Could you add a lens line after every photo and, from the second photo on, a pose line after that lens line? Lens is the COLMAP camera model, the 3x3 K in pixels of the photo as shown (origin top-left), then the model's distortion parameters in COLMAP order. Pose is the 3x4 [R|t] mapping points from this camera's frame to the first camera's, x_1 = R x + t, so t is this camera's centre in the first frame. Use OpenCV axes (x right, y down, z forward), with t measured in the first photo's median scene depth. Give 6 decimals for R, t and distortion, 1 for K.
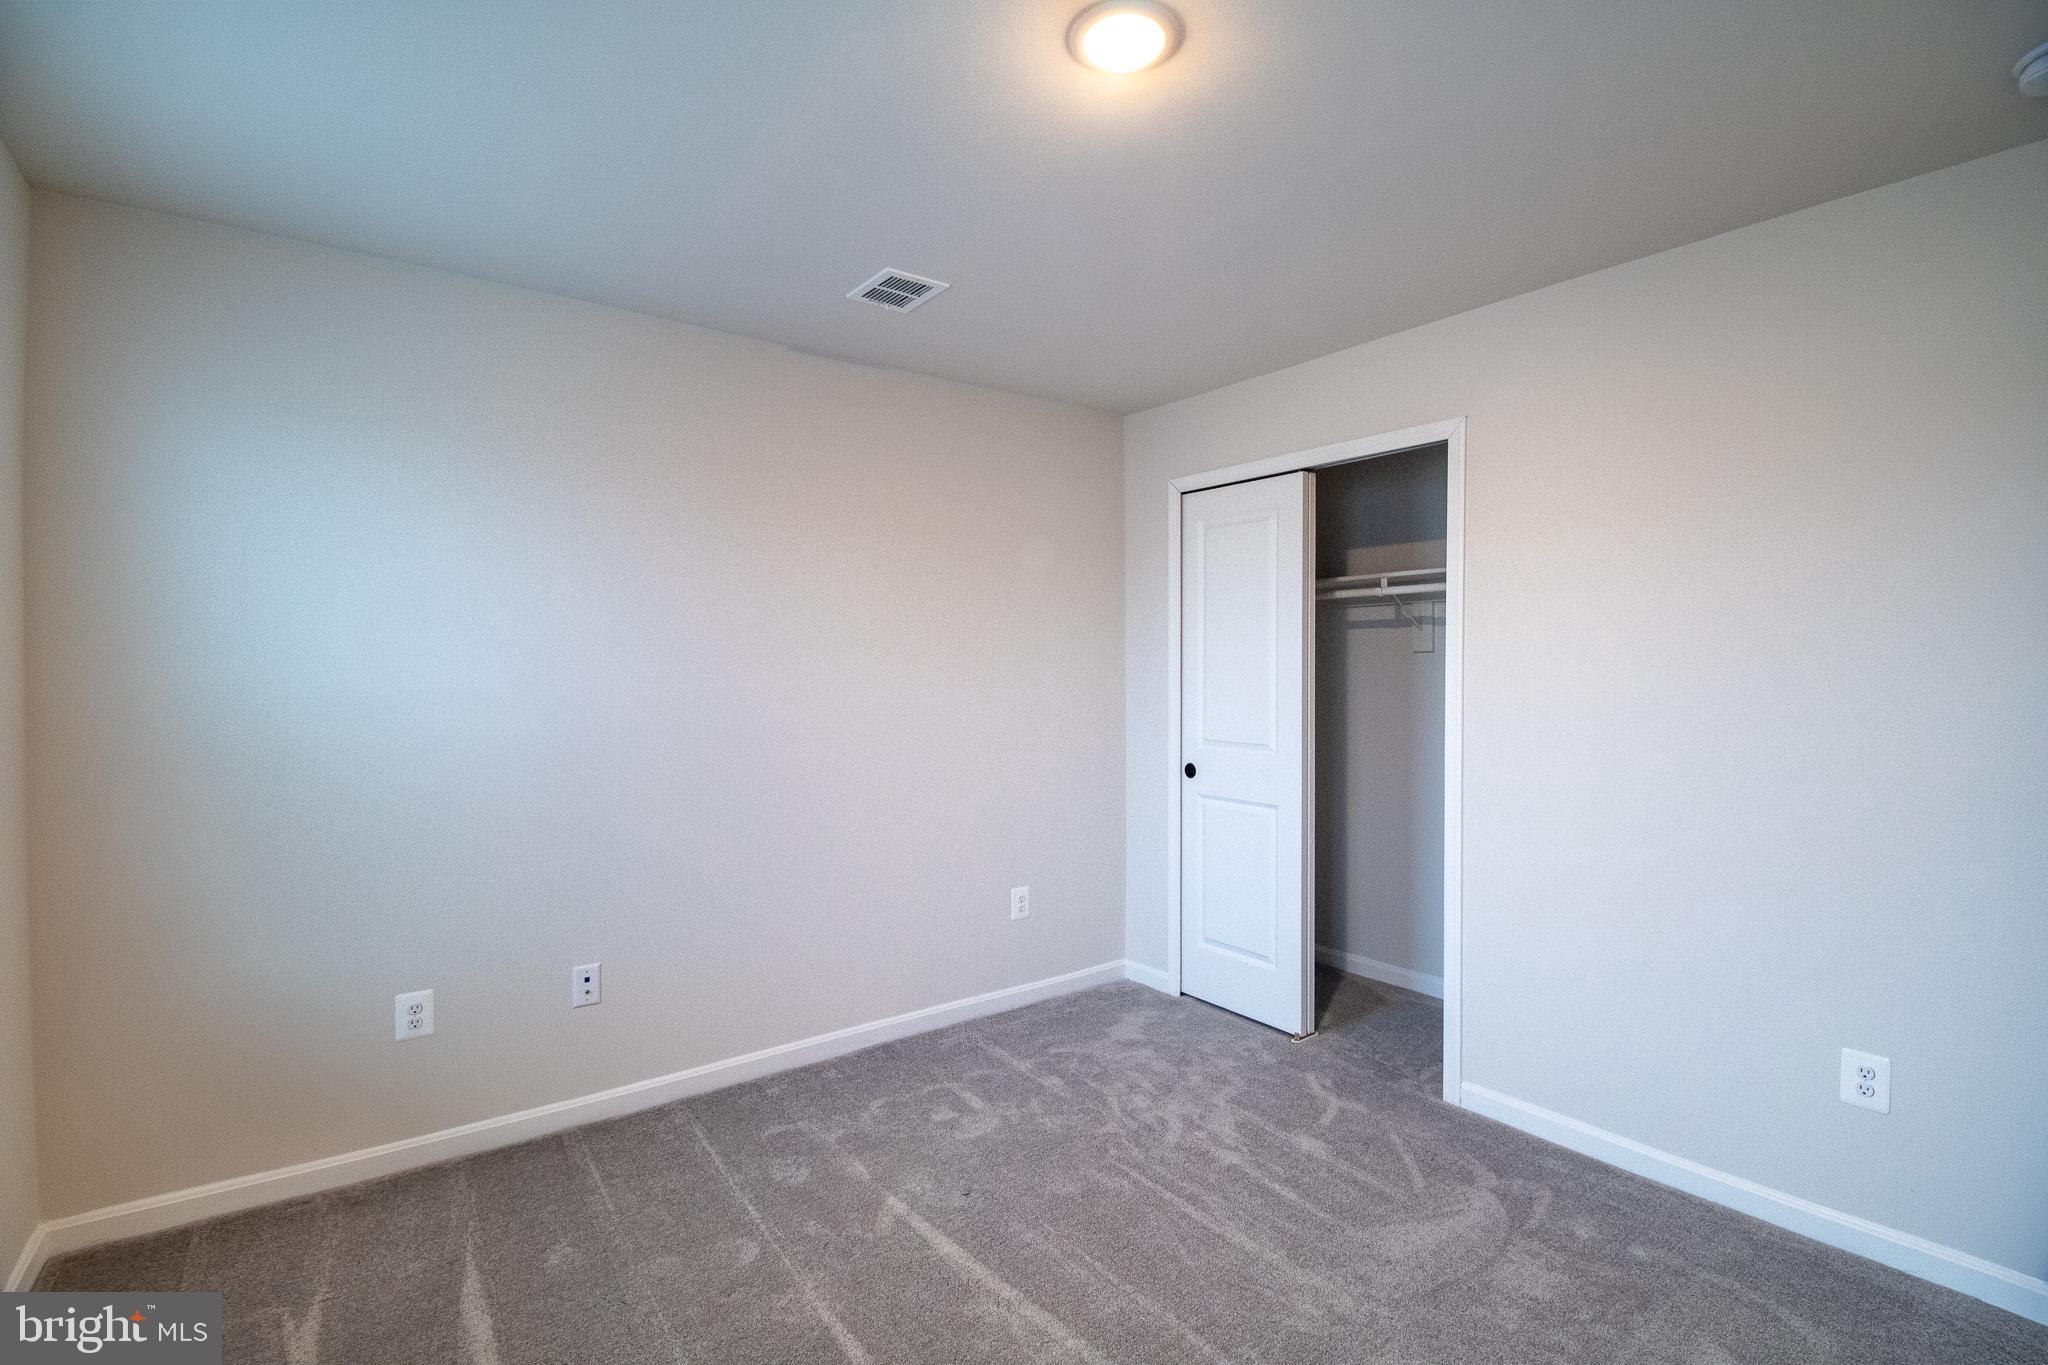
lens RADIAL K [[941.5, 0, 1041.9], [0, 941.5, 679.8], [0, 0, 1]] dist [-0.011398, -0.002249]
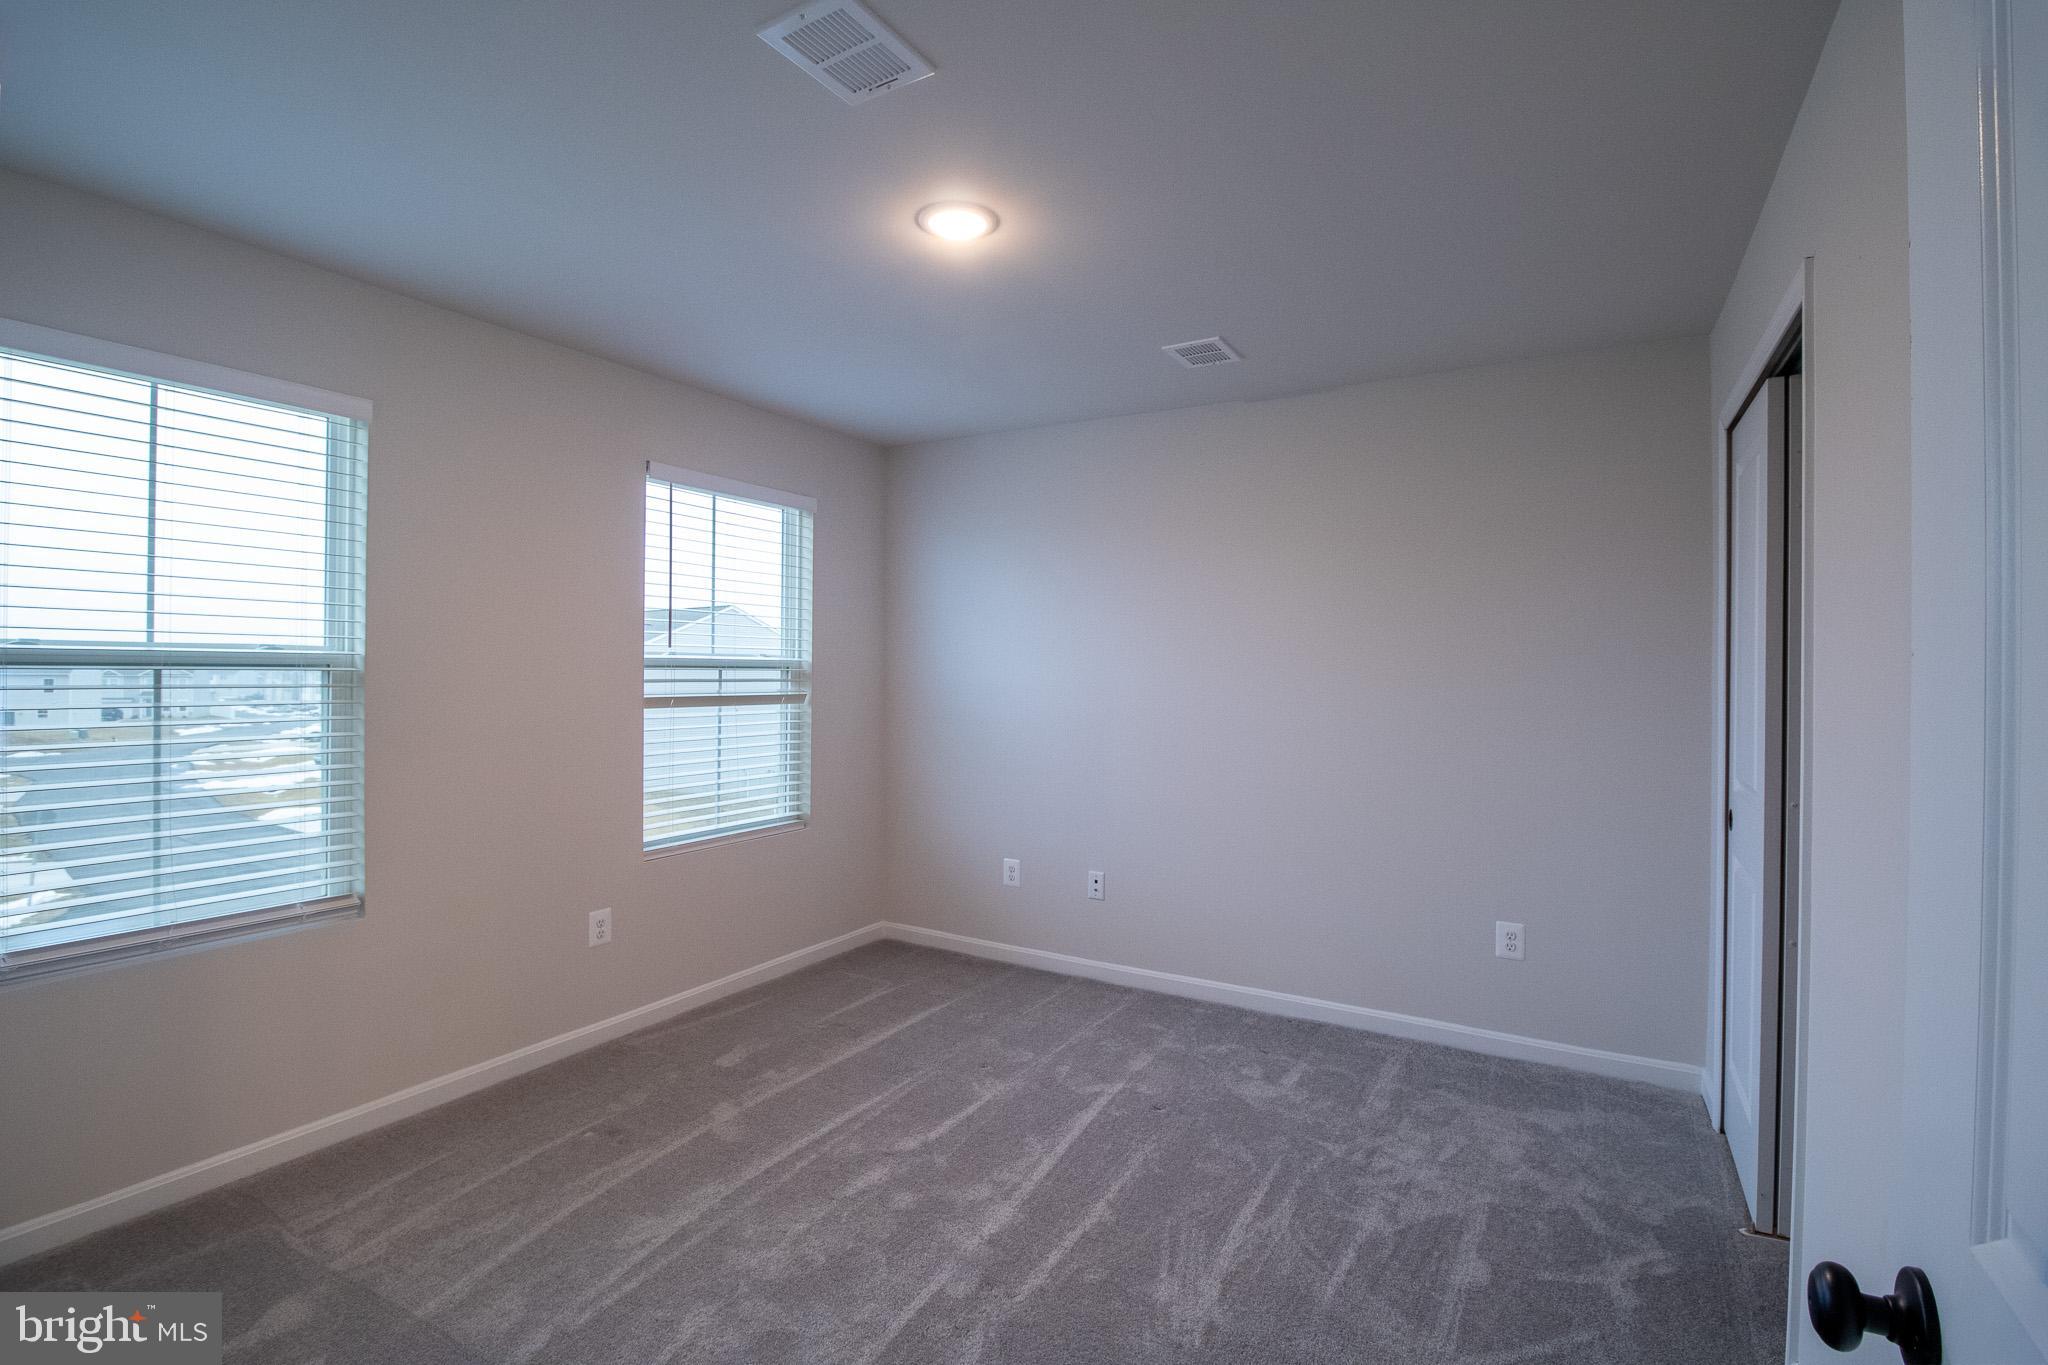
lens RADIAL K [[941.5, 0, 1004.9], [0, 941.5, 672.0], [0, 0, 1]] dist [-0.011398, -0.002249]
pose [[0.378534, 0.006627, -0.925564, 0.904972], [-0.022722, 0.999740, -0.002134, -0.000985], [0.925309, 0.021838, 0.378586, 0.337926]]
